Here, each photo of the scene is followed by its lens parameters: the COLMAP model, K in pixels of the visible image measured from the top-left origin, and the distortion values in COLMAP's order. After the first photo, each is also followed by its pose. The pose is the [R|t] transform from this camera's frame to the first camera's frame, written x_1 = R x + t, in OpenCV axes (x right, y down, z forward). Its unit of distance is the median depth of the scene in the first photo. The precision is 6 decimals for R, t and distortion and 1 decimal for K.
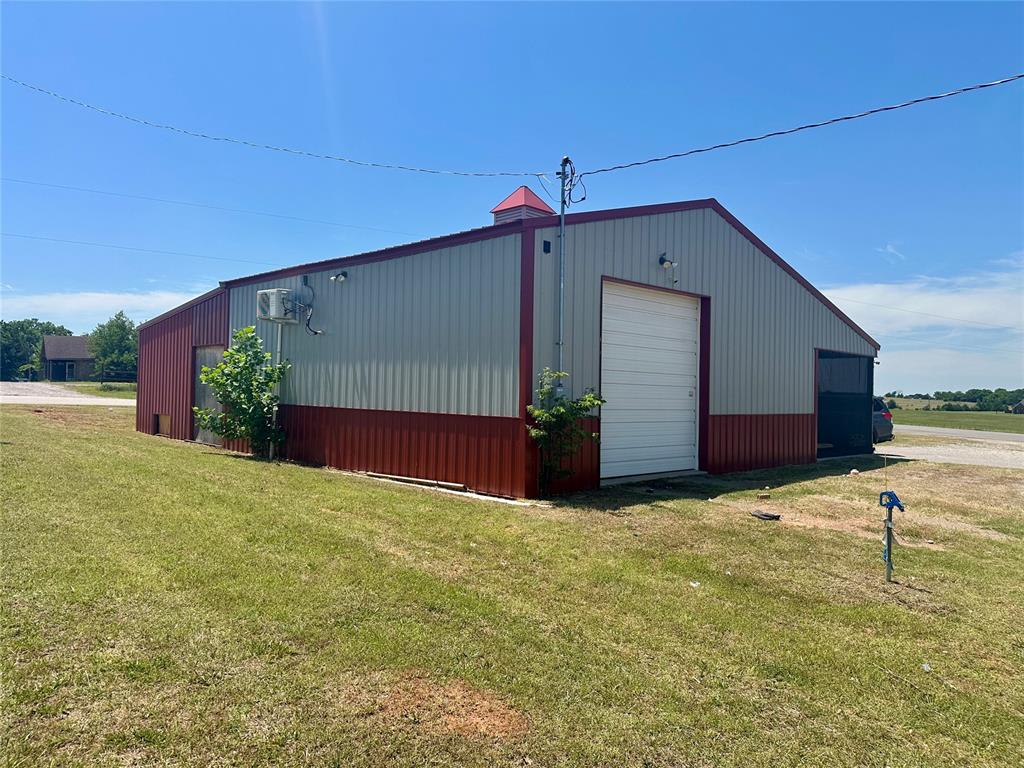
lens RADIAL K [[732.3, 0, 507.1], [0, 732.3, 385.2], [0, 0, 1]] dist [0.006097, -0.004754]
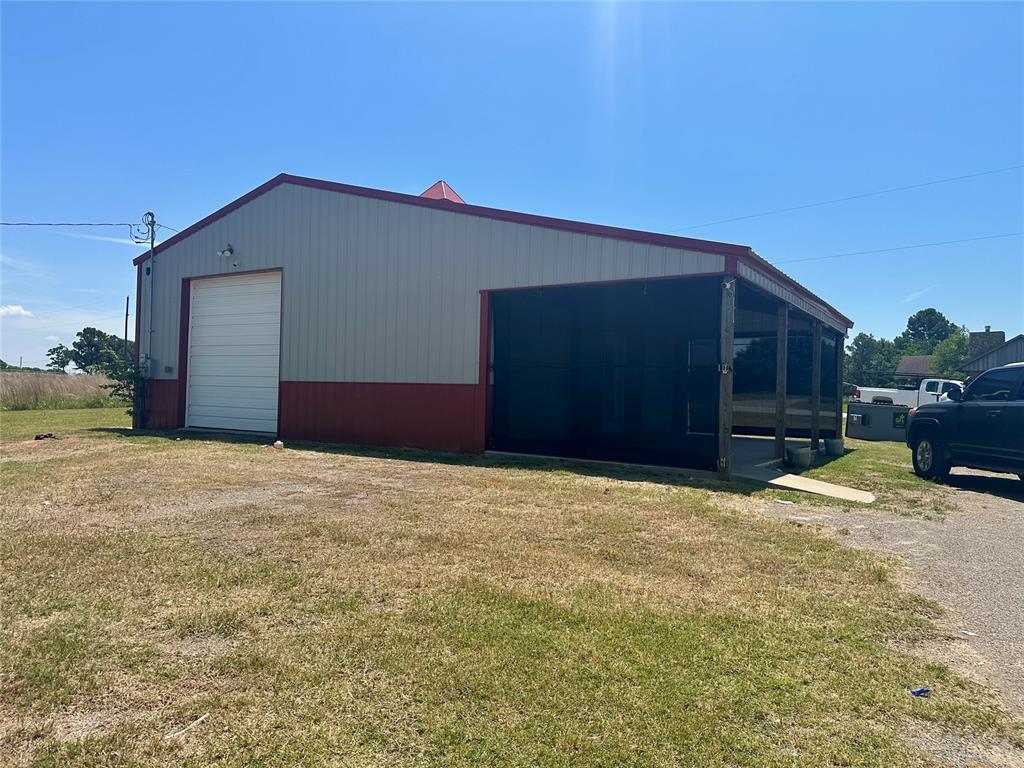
lens RADIAL K [[732.3, 0, 507.1], [0, 732.3, 385.2], [0, 0, 1]] dist [0.006097, -0.004754]
pose [[0.226521, -0.010262, -0.973952, 1.407677], [-0.000765, 0.999942, -0.010714, 0.059594], [0.974006, 0.003172, 0.226500, 1.107172]]
